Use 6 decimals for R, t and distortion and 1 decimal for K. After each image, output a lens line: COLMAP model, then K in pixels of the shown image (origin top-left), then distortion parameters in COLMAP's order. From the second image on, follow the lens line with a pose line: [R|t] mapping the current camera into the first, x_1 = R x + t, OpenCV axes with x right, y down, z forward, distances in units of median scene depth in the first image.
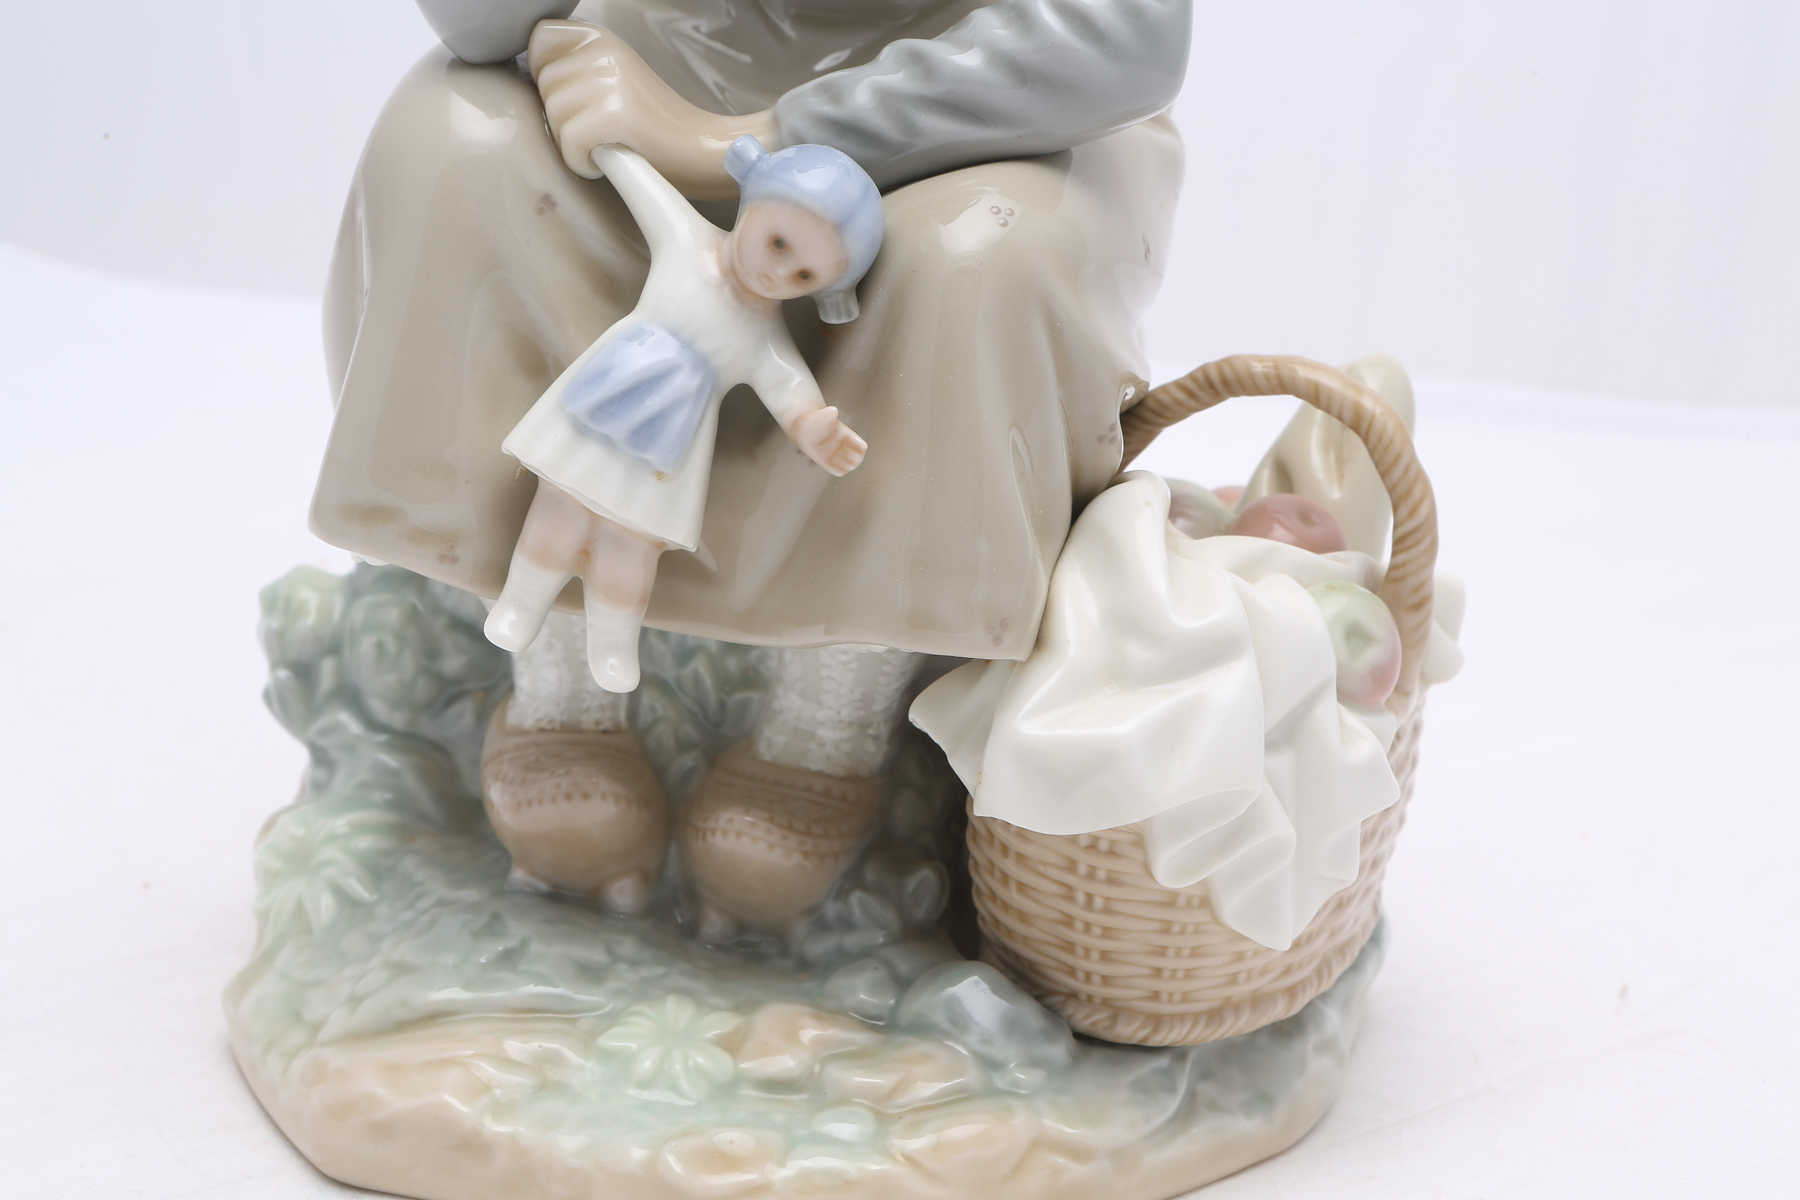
lens RADIAL K [[3578.2, 0, 900.0], [0, 3578.2, 600.0], [0, 0, 1]] dist [0.413042, 0.039703]
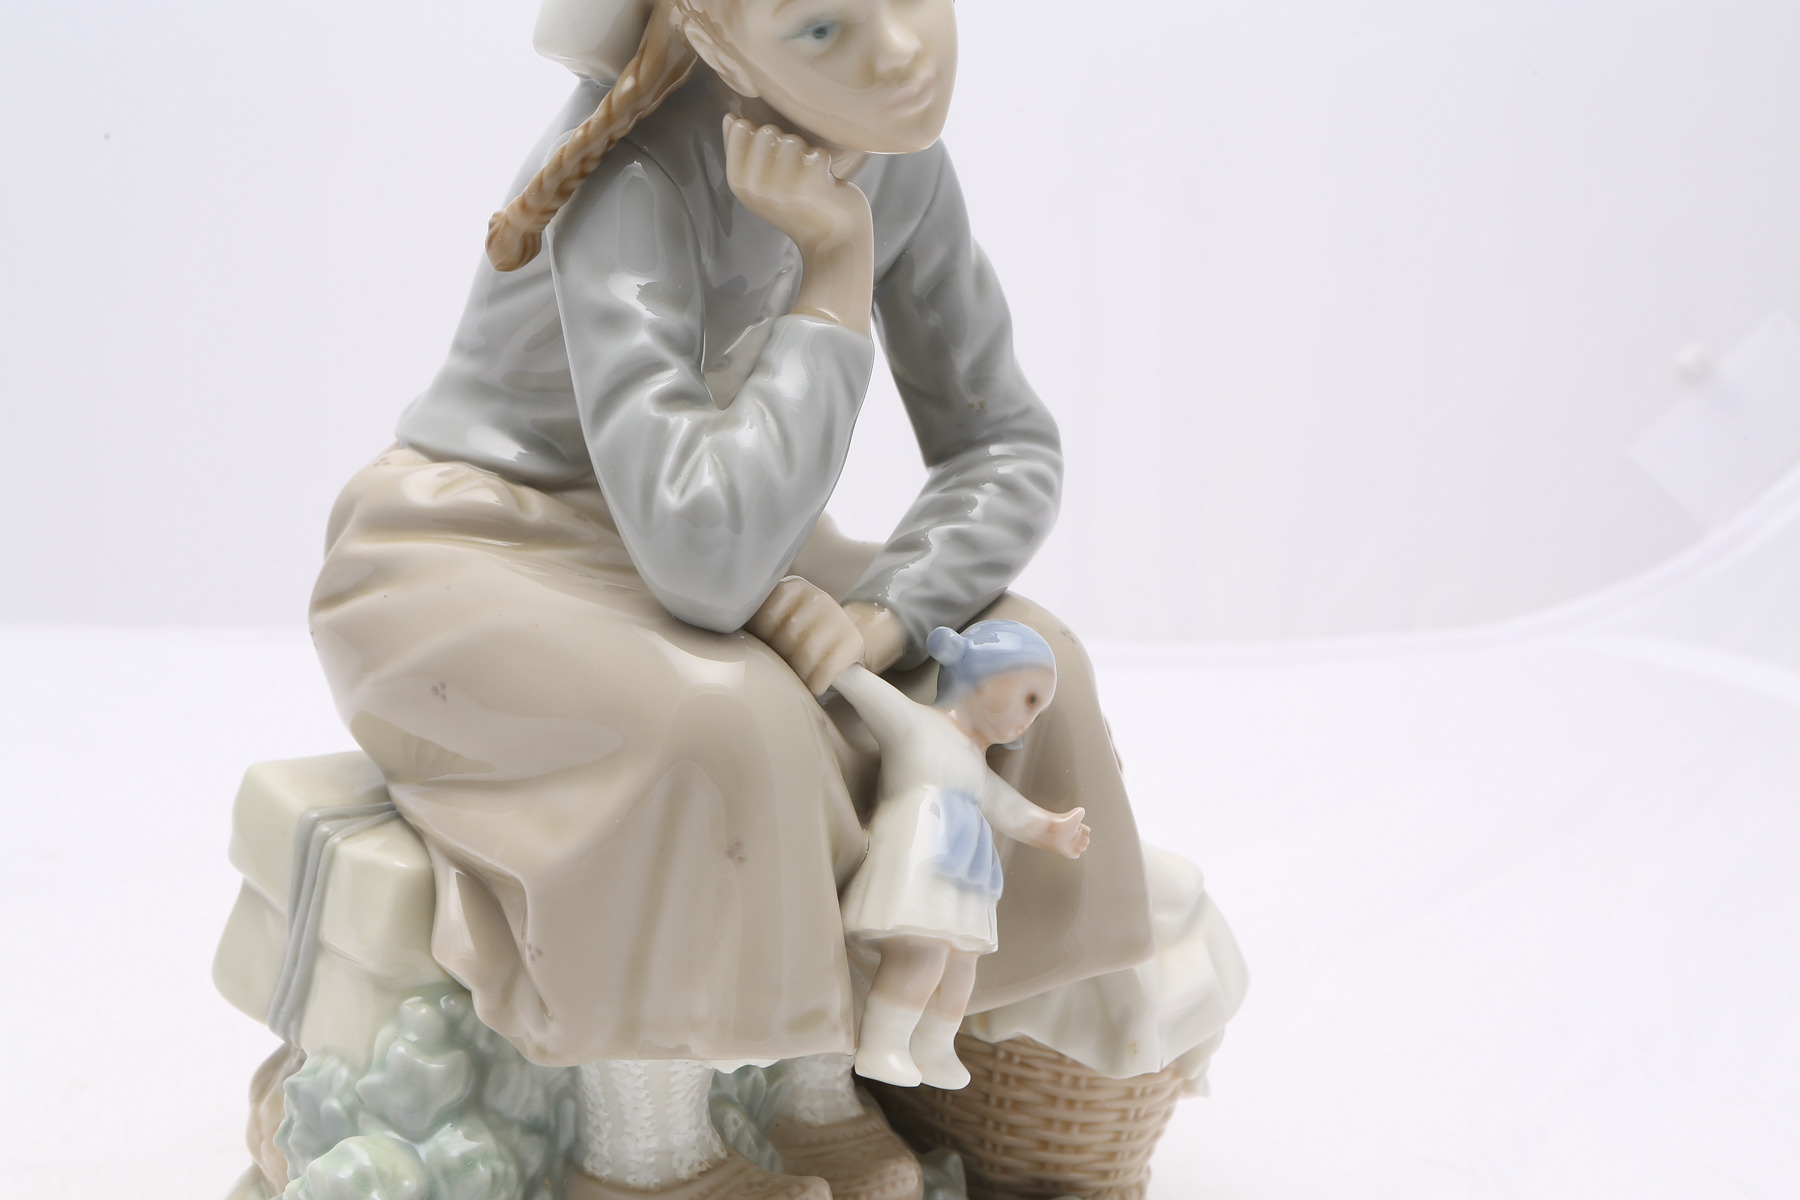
lens RADIAL K [[3578.2, 0, 900.0], [0, 3578.2, 600.0], [0, 0, 1]] dist [0.413042, 0.039703]
pose [[0.527508, -0.249285, 0.812153, -1.031267], [0.249028, 0.959359, 0.132721, -0.297887], [-0.812232, 0.132238, 0.568148, 0.287454]]
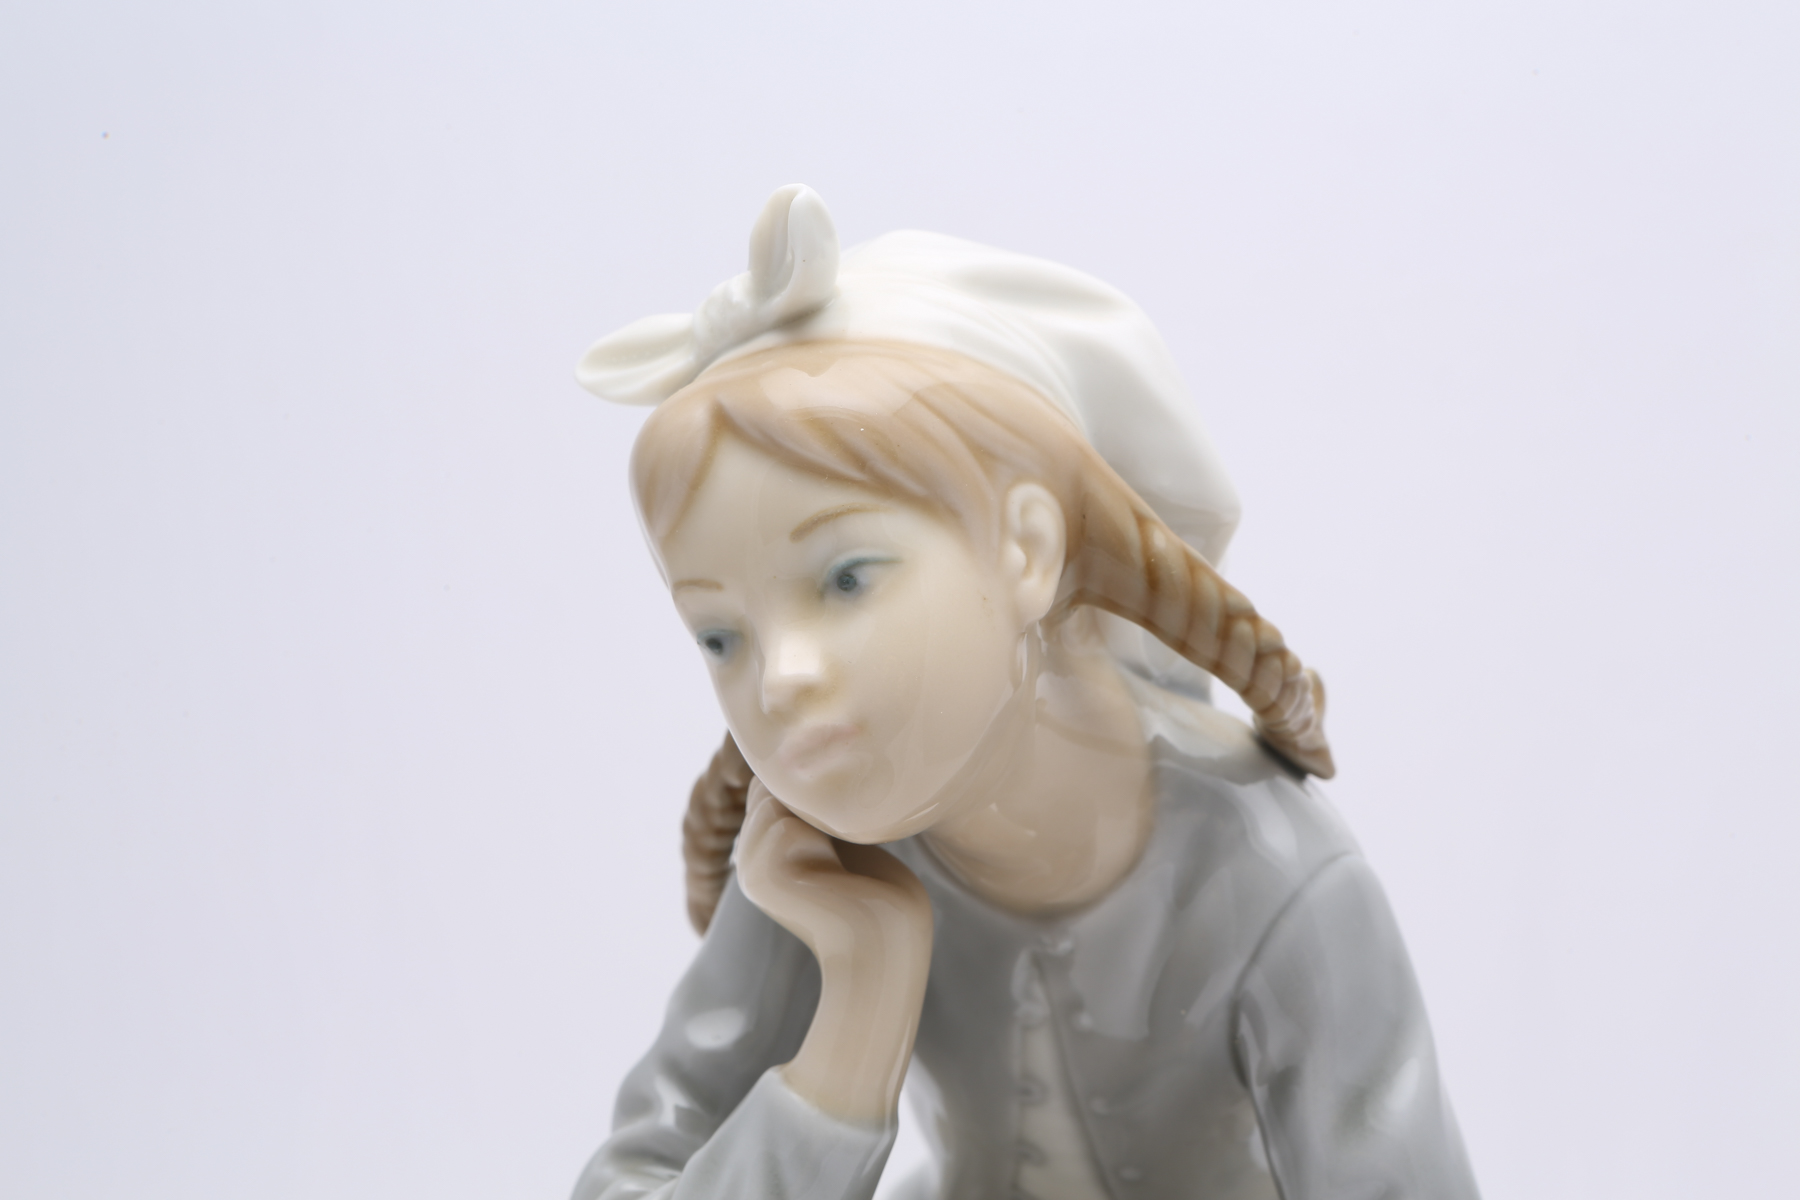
lens RADIAL K [[3578.2, 0, 900.0], [0, 3578.2, 600.0], [0, 0, 1]] dist [0.413042, 0.039703]
pose [[0.999421, -0.021213, -0.026595, -0.030784], [0.014762, 0.974767, -0.222737, -0.164867], [0.030649, 0.222215, 0.974516, 0.184167]]
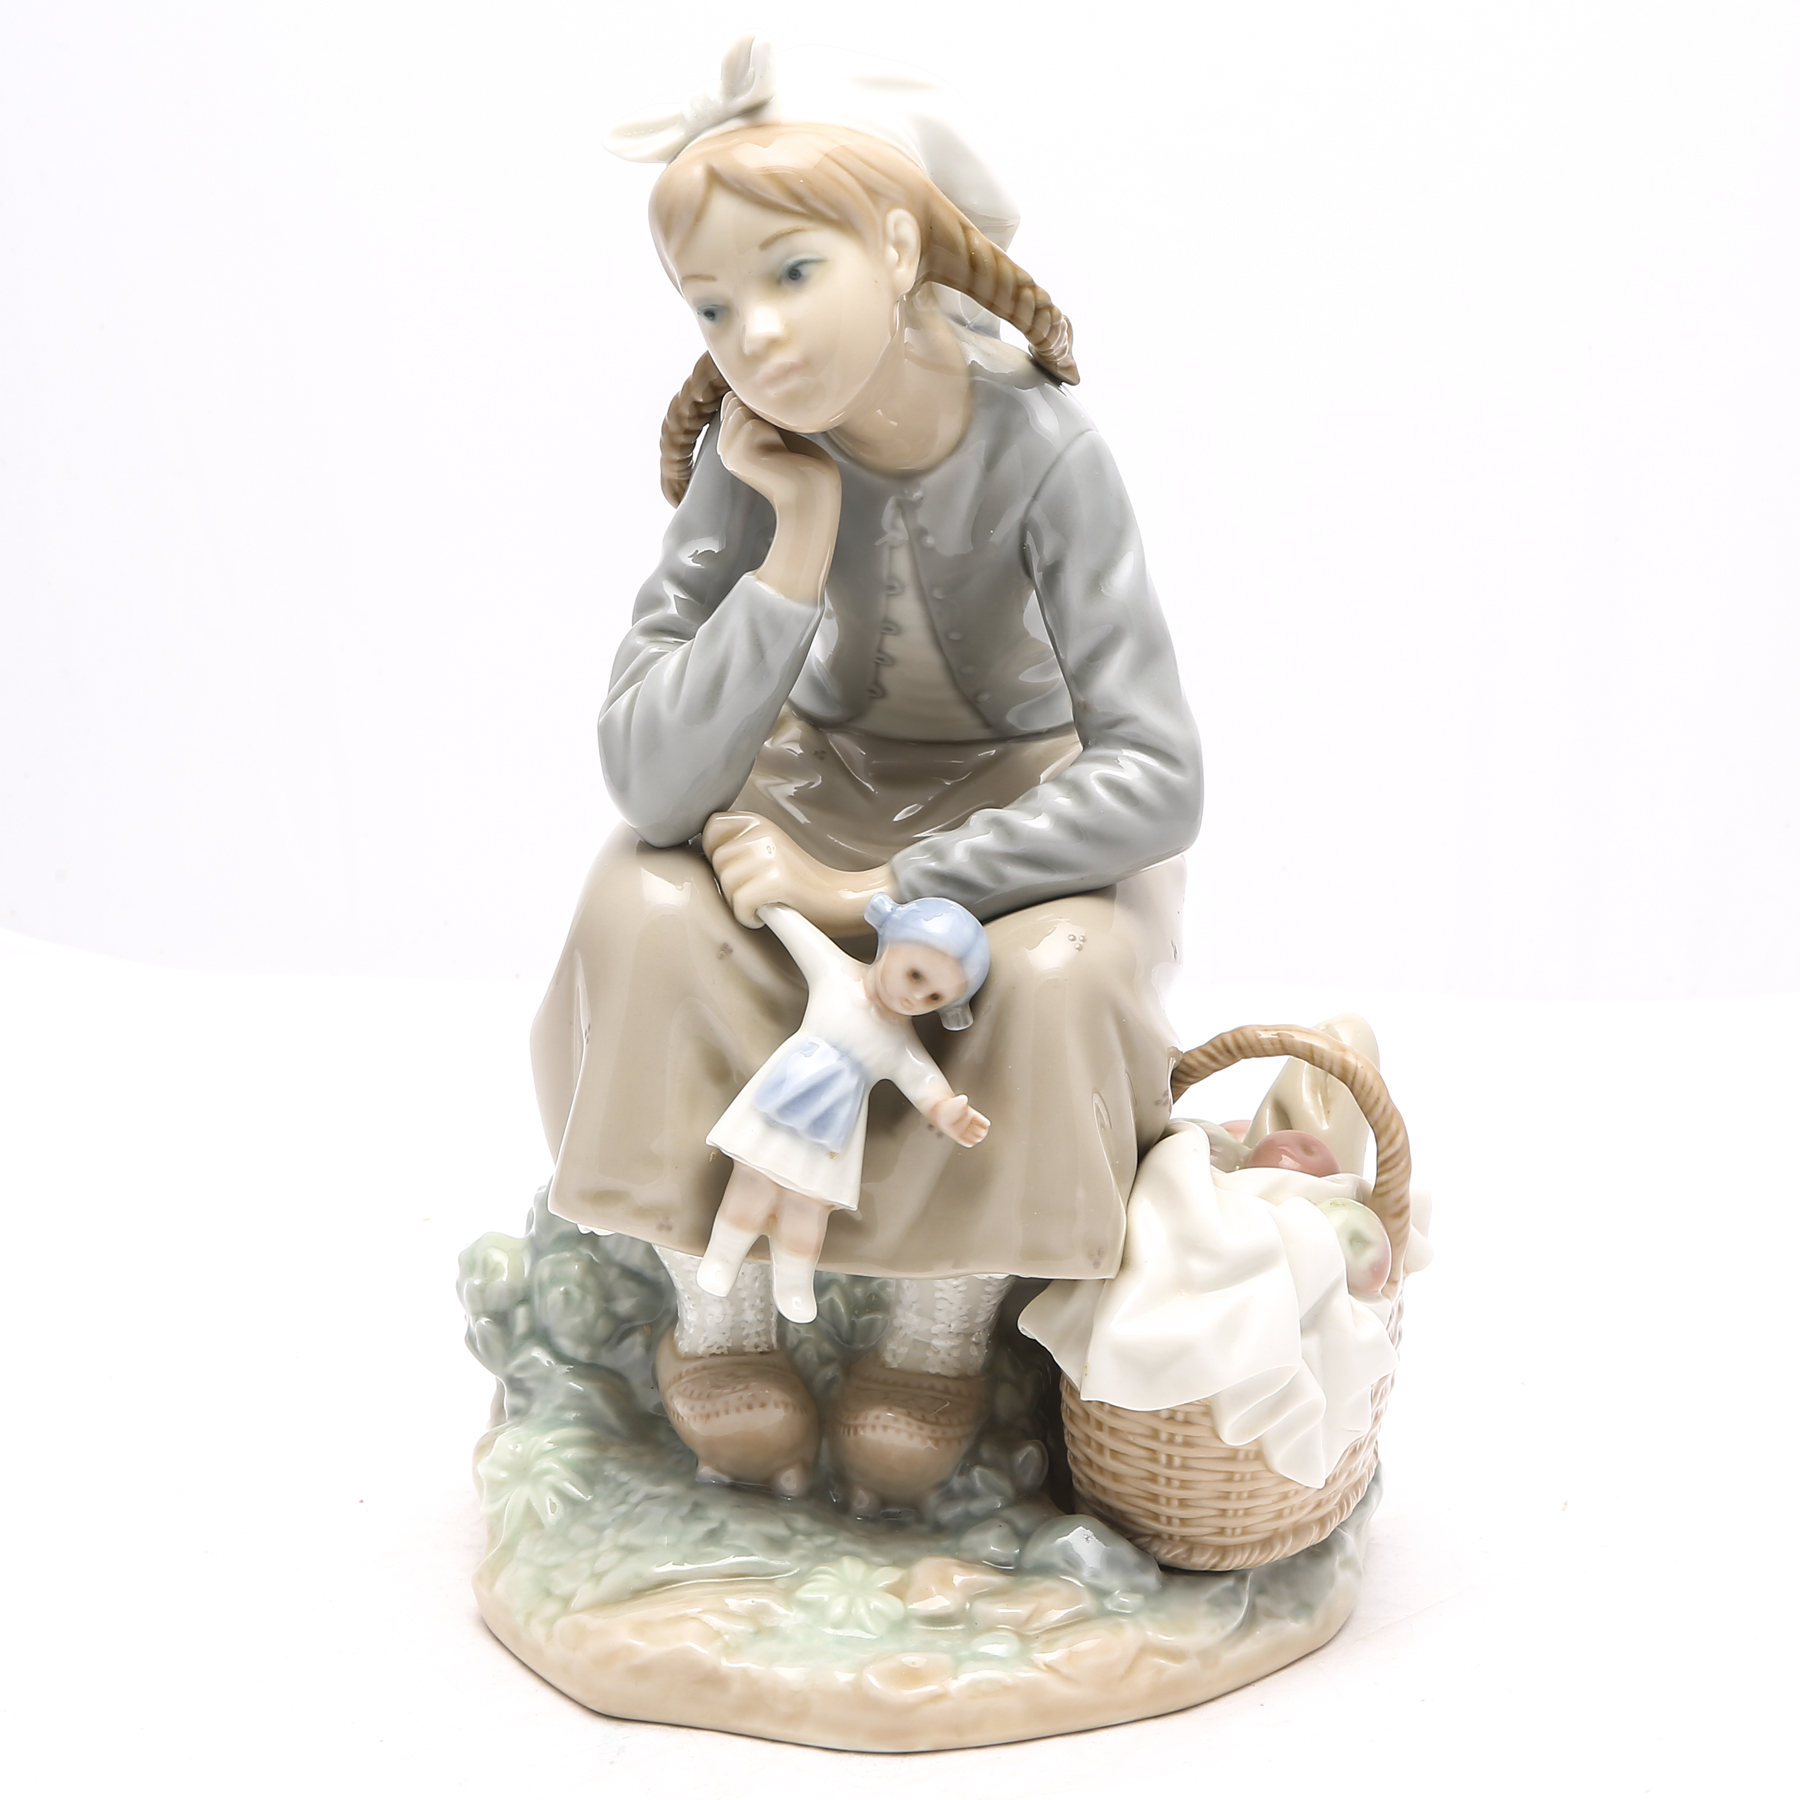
lens RADIAL K [[4311.8, 0, 857.9], [0, 4311.8, 894.1], [0, 0, 1]] dist [0.064126, -0.434626]
pose [[0.996349, -0.059062, 0.061649, -0.142547], [0.062612, 0.996389, -0.057338, -0.037085], [-0.058040, 0.060989, 0.996450, -0.550879]]
